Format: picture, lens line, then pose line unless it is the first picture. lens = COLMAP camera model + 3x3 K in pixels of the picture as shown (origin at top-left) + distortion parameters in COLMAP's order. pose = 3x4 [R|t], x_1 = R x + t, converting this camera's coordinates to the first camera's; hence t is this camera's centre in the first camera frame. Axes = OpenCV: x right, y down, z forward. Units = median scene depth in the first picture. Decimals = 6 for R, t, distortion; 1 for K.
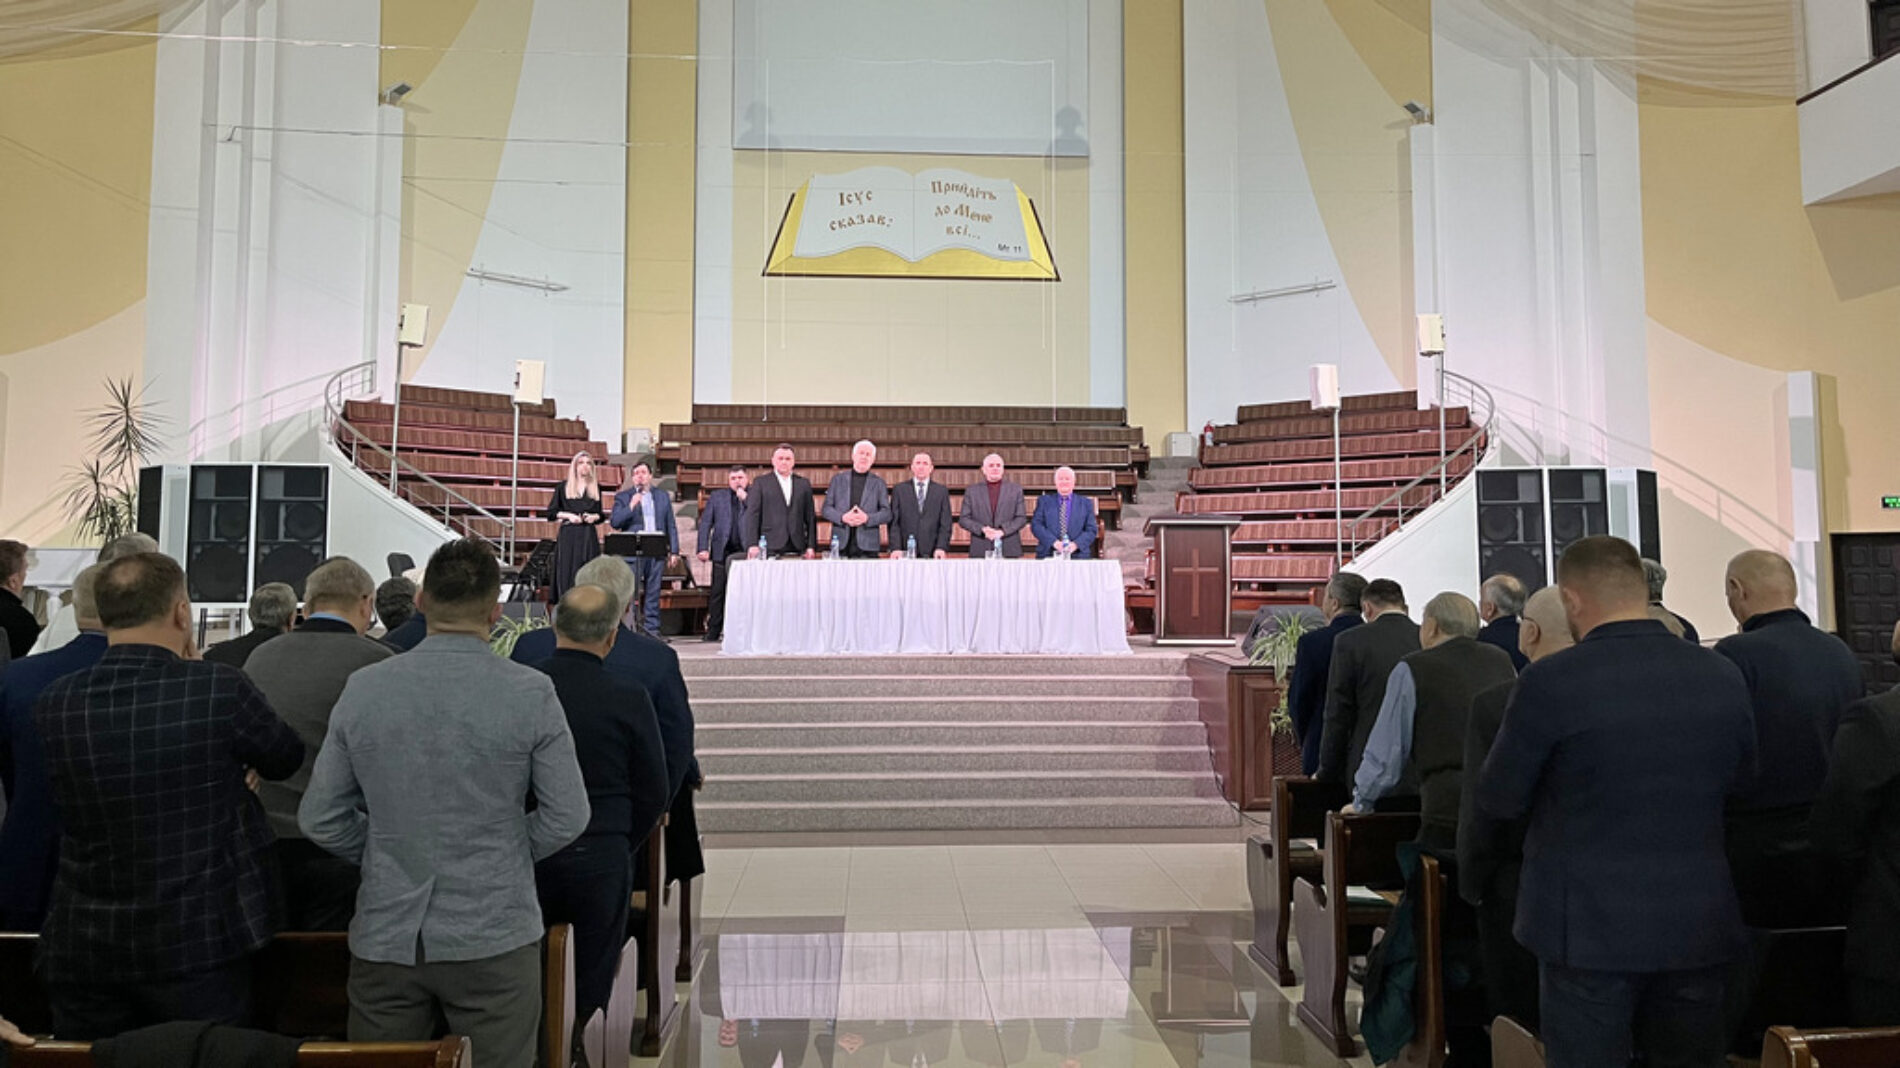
lens RADIAL K [[1370.4, 0, 950.0], [0, 1370.4, 534.0], [0, 0, 1]] dist [-0.001393, -0.000333]
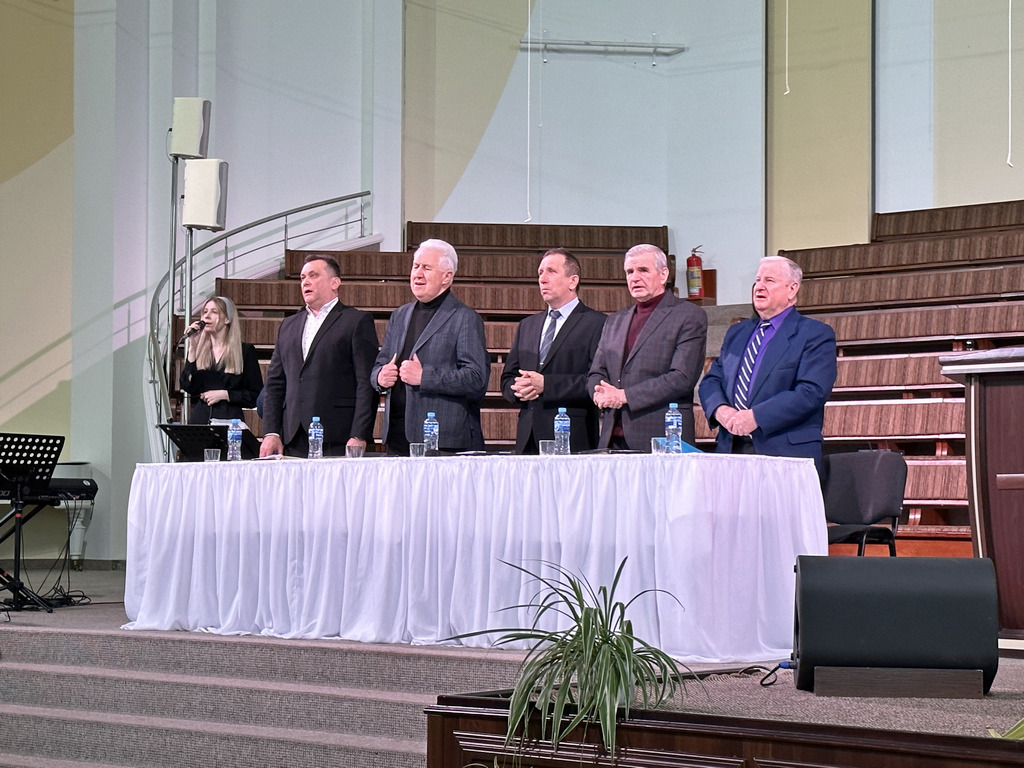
lens RADIAL K [[2024.4, 0, 512.0], [0, 2024.4, 384.0], [0, 0, 1]] dist [0.094216, 0.401755]
pose [[0.753822, -0.034683, -0.656163, 0.324758], [0.011052, 0.999134, -0.040114, 0.014243], [0.656986, 0.022987, 0.753552, 0.291886]]
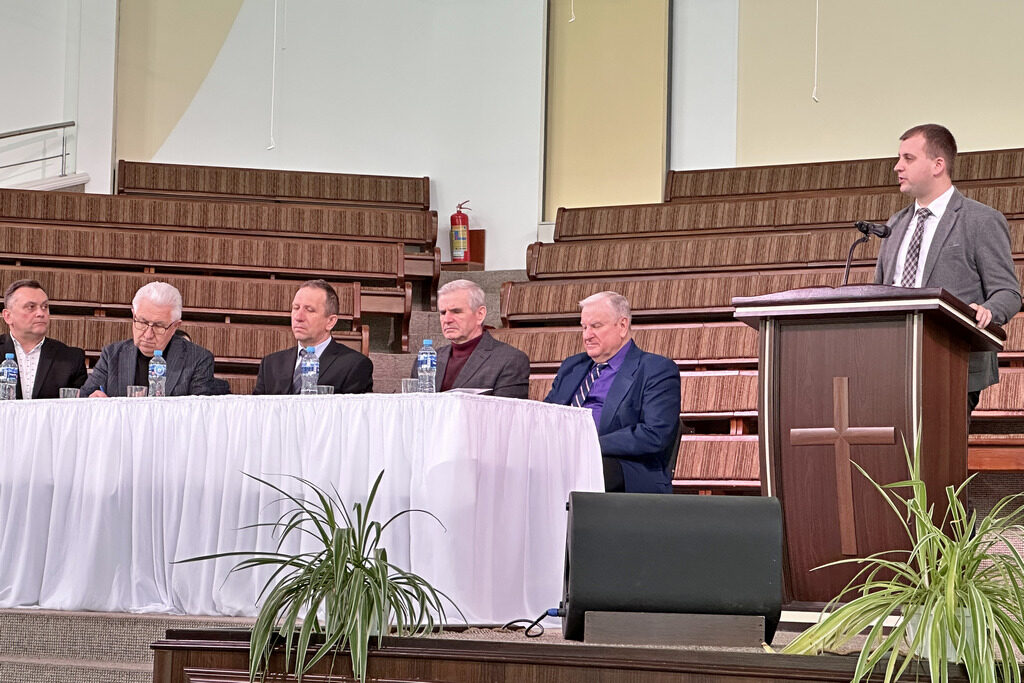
lens RADIAL K [[2481.3, 0, 513.6], [0, 2481.3, 329.6], [0, 0, 1]] dist [-0.344810, 8.313289]
pose [[0.824364, -0.028815, -0.565326, 0.342706], [-0.010955, 0.997704, -0.066829, 0.031003], [0.565953, 0.061285, 0.822156, 0.264942]]
